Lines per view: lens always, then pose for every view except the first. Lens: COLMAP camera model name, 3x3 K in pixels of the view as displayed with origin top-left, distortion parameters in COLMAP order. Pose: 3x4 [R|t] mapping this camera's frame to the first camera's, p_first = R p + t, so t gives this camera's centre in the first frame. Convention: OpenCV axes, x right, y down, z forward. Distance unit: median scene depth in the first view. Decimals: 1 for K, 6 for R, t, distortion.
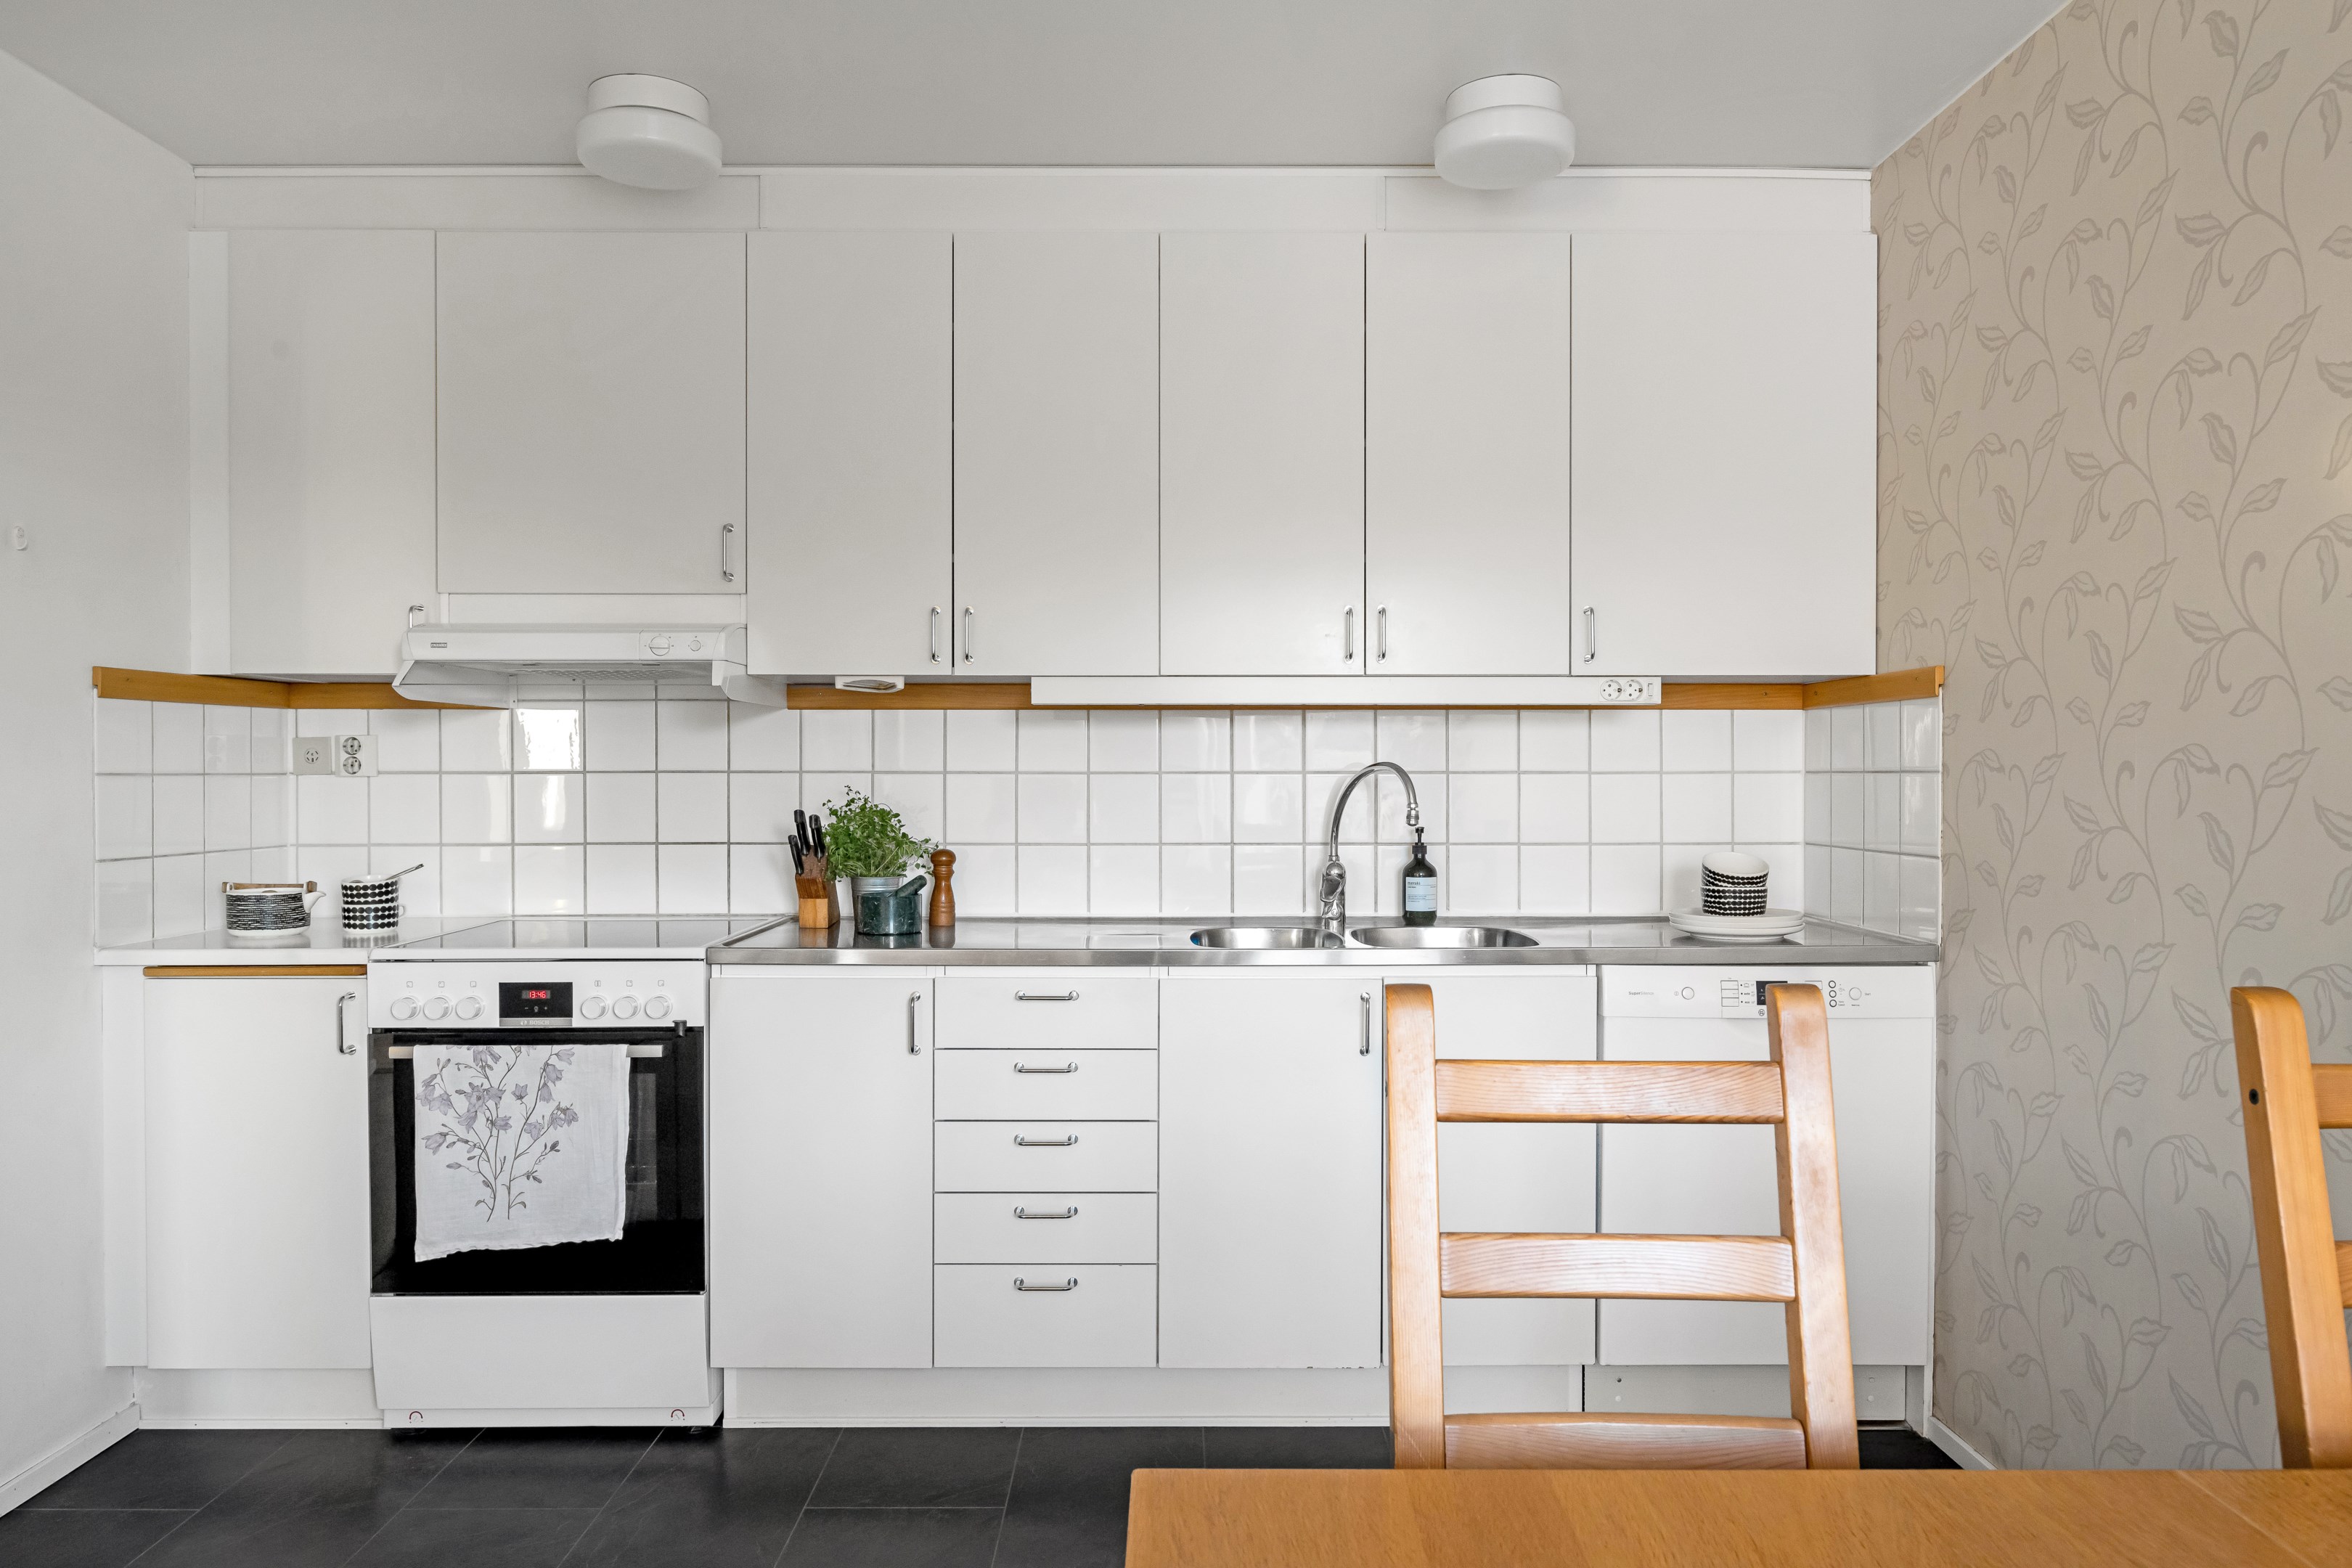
lens RADIAL K [[1547.2, 0, 1200.8], [0, 1547.2, 786.7], [0, 0, 1]] dist [-0.007629, 0.001900]
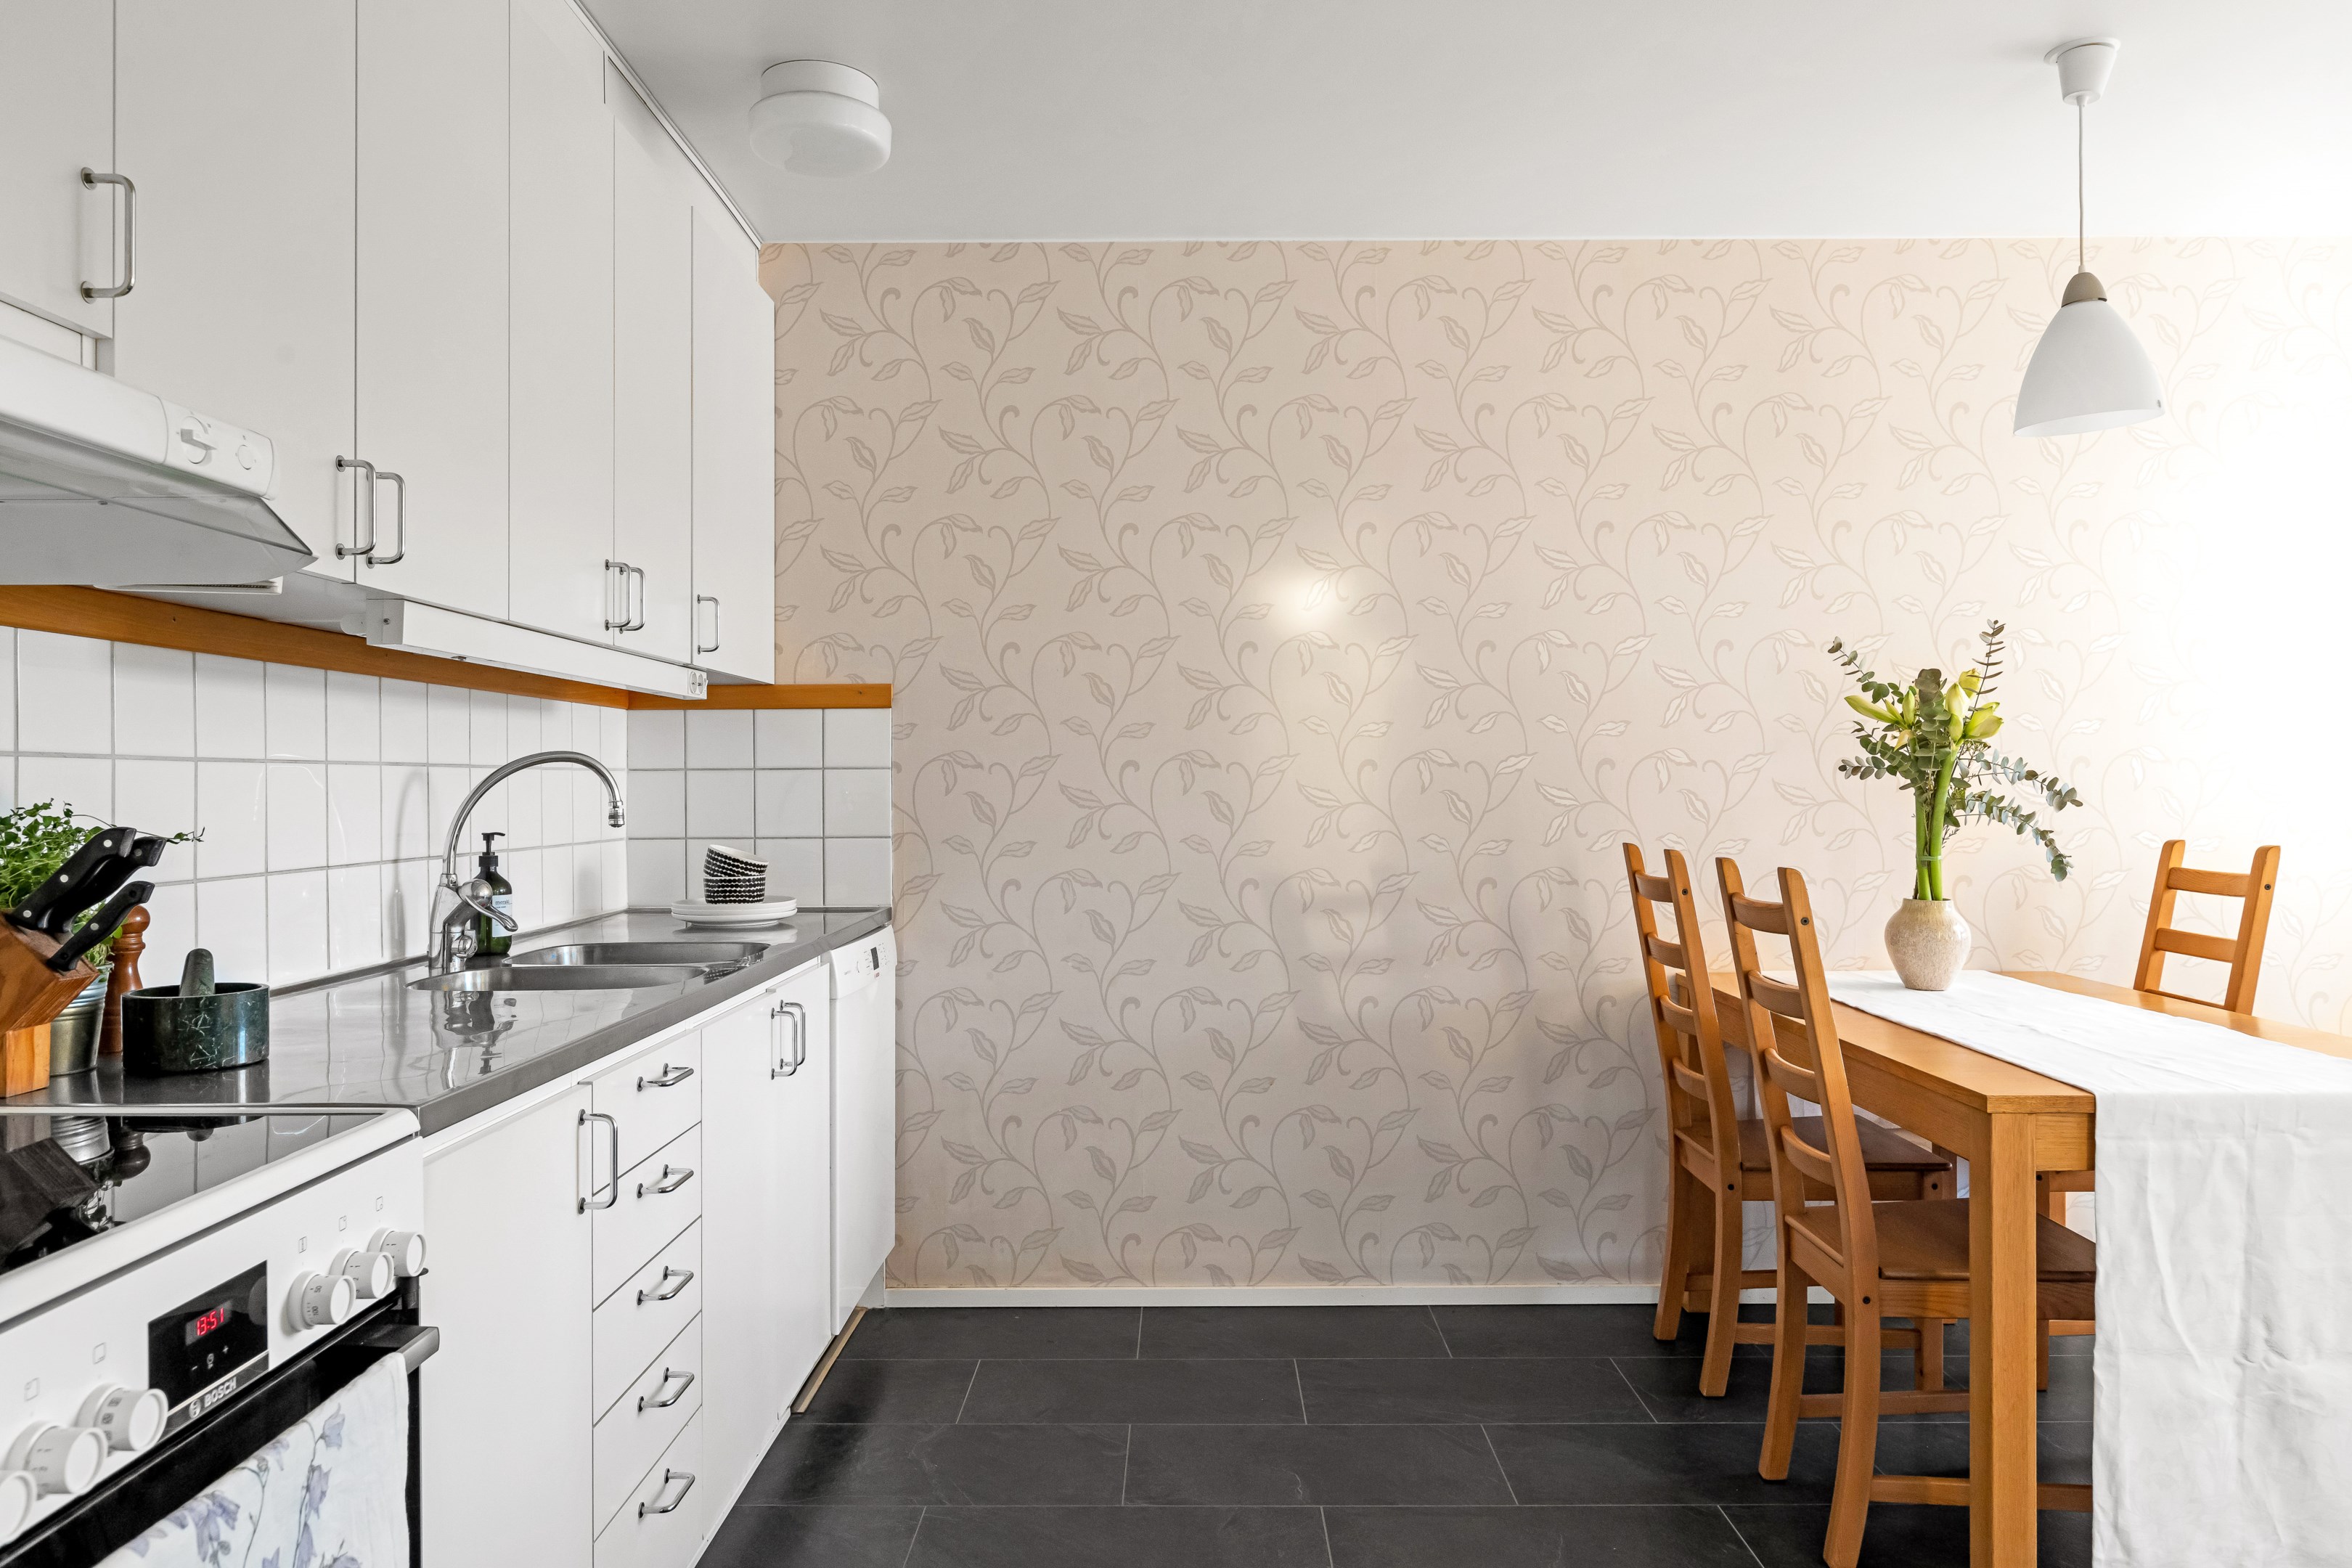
lens RADIAL K [[1547.2, 0, 1191.7], [0, 1547.2, 794.6], [0, 0, 1]] dist [-0.007629, 0.001900]
pose [[0.024091, -0.006465, 0.999689, -0.724428], [0.014719, 0.999873, 0.006111, 0.007032], [-0.999601, 0.014567, 0.024183, 0.682797]]
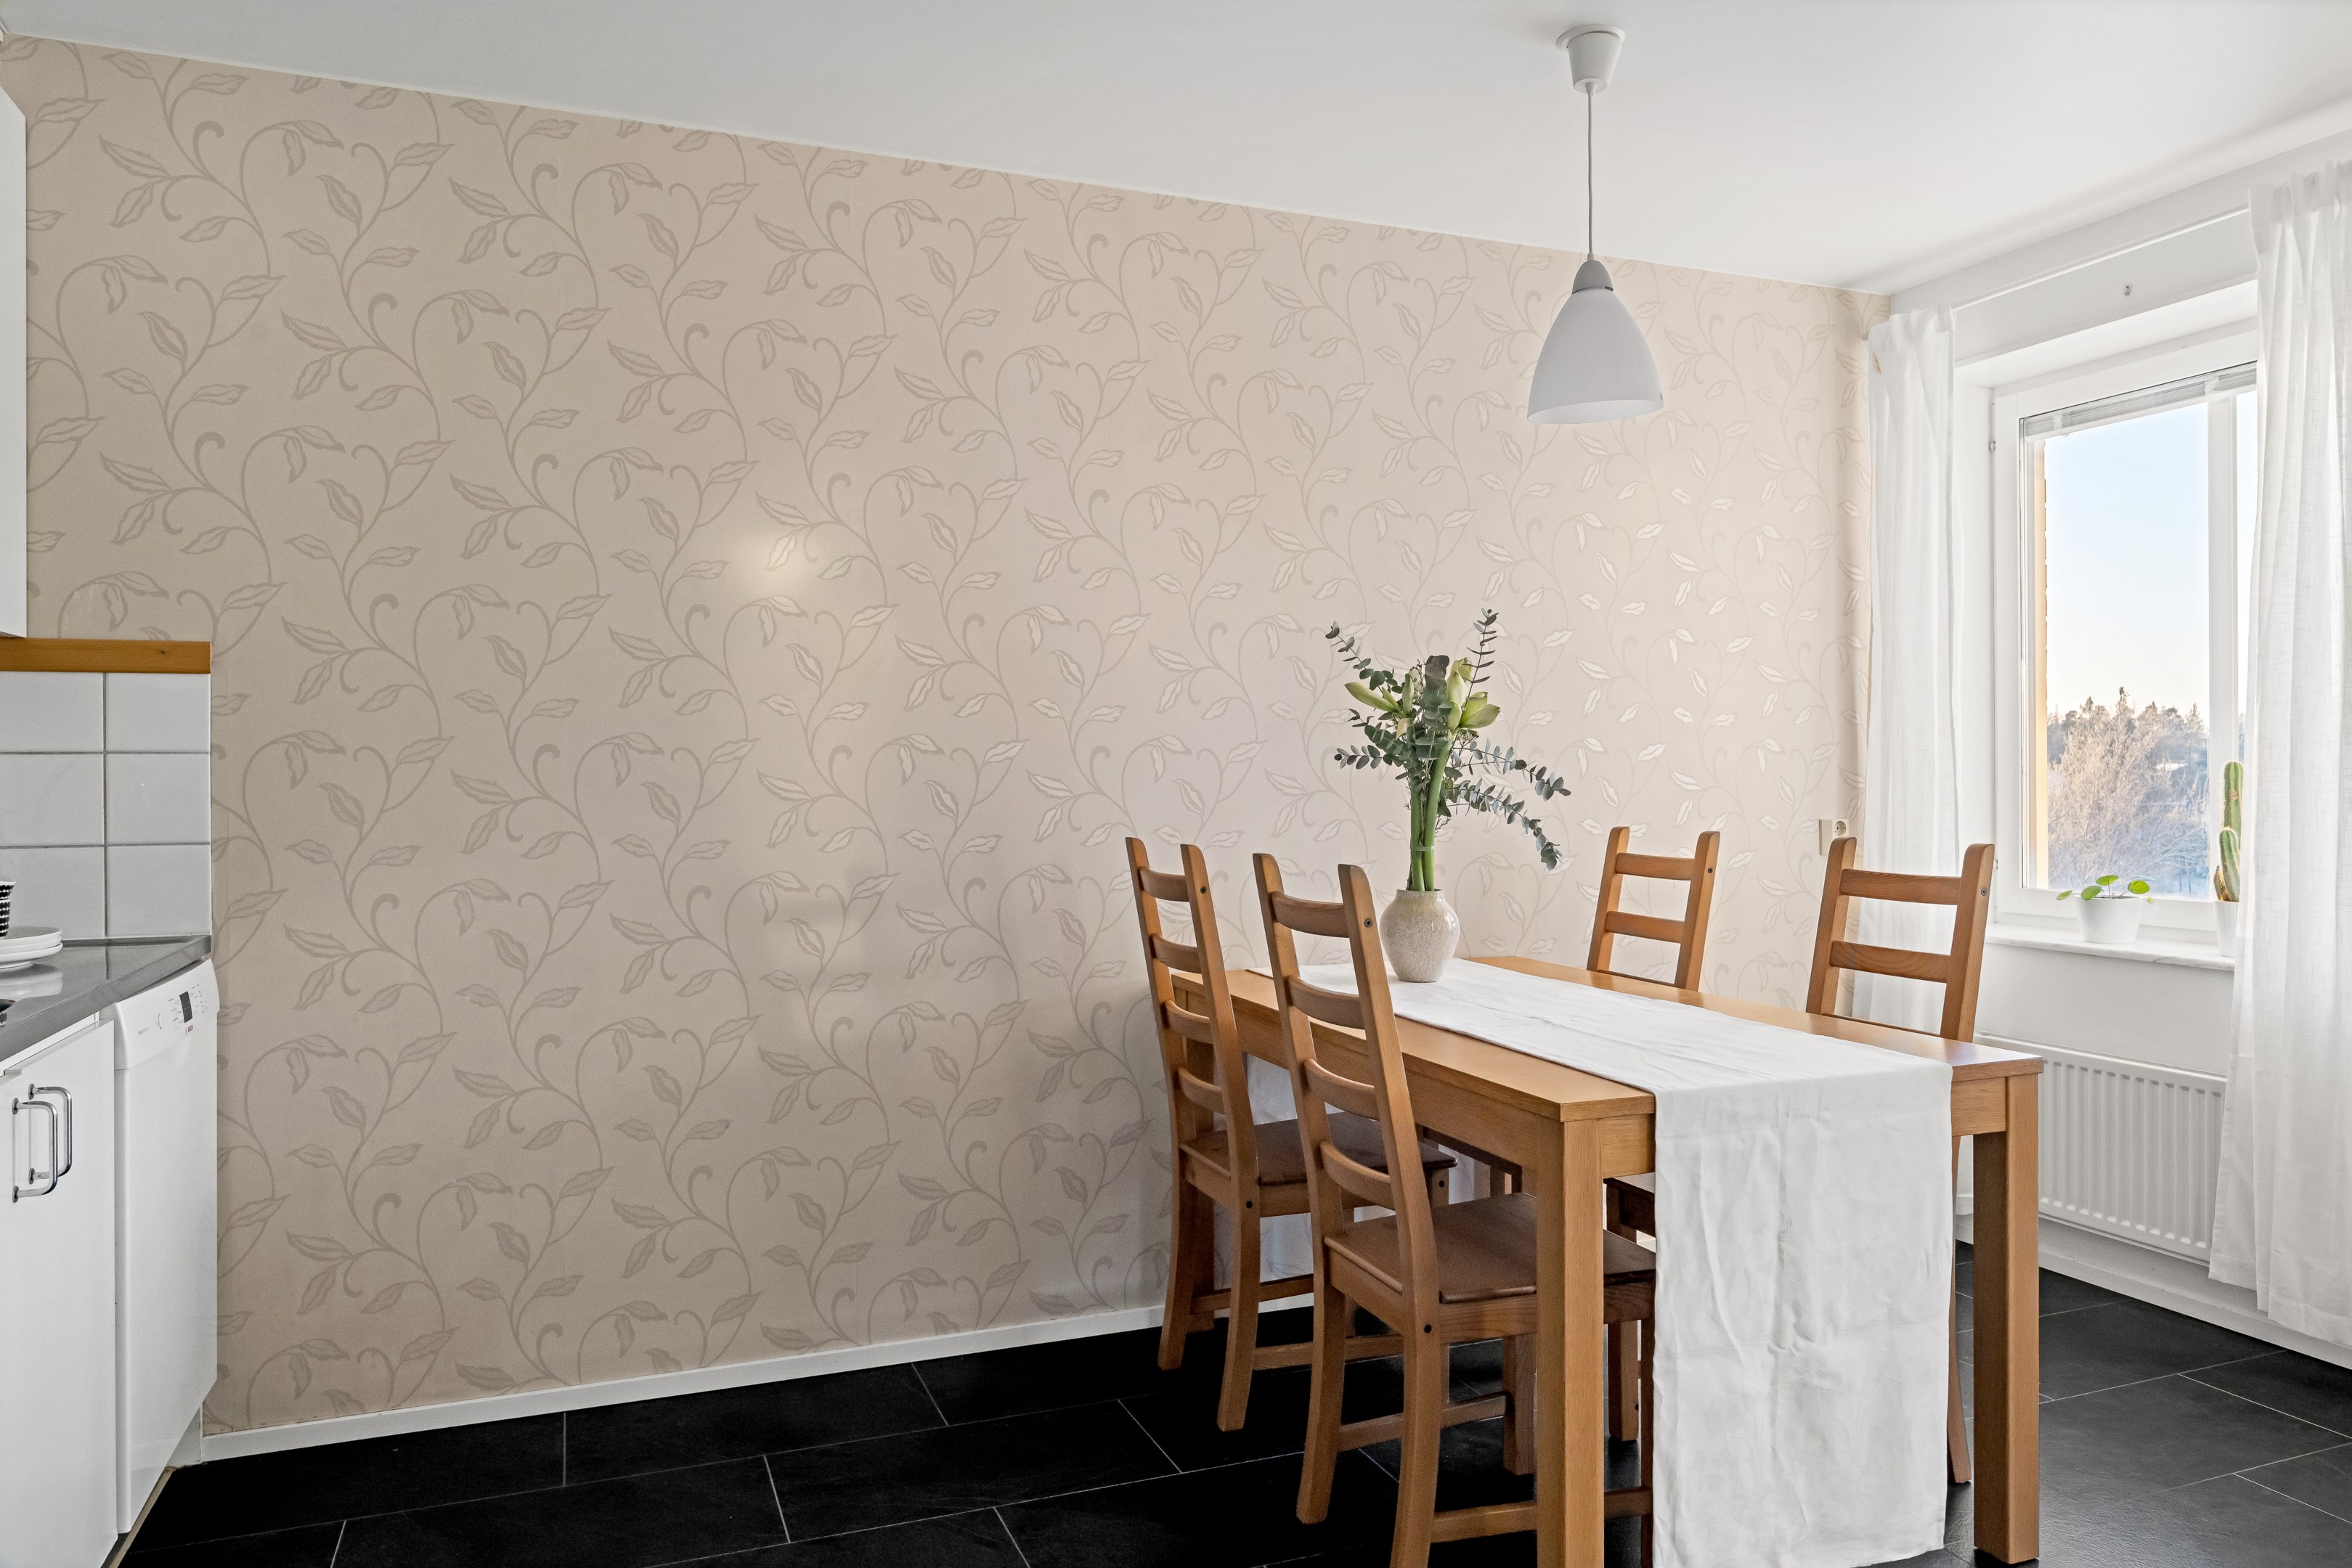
lens RADIAL K [[1547.0, 0, 1173.4], [0, 1547.0, 781.6], [0, 0, 1]] dist [-0.007629, 0.001900]
pose [[-0.338524, -0.003602, 0.940951, -0.580993], [0.014262, 0.999858, 0.008959, 0.007403], [-0.940850, 0.016453, -0.338424, 0.717650]]
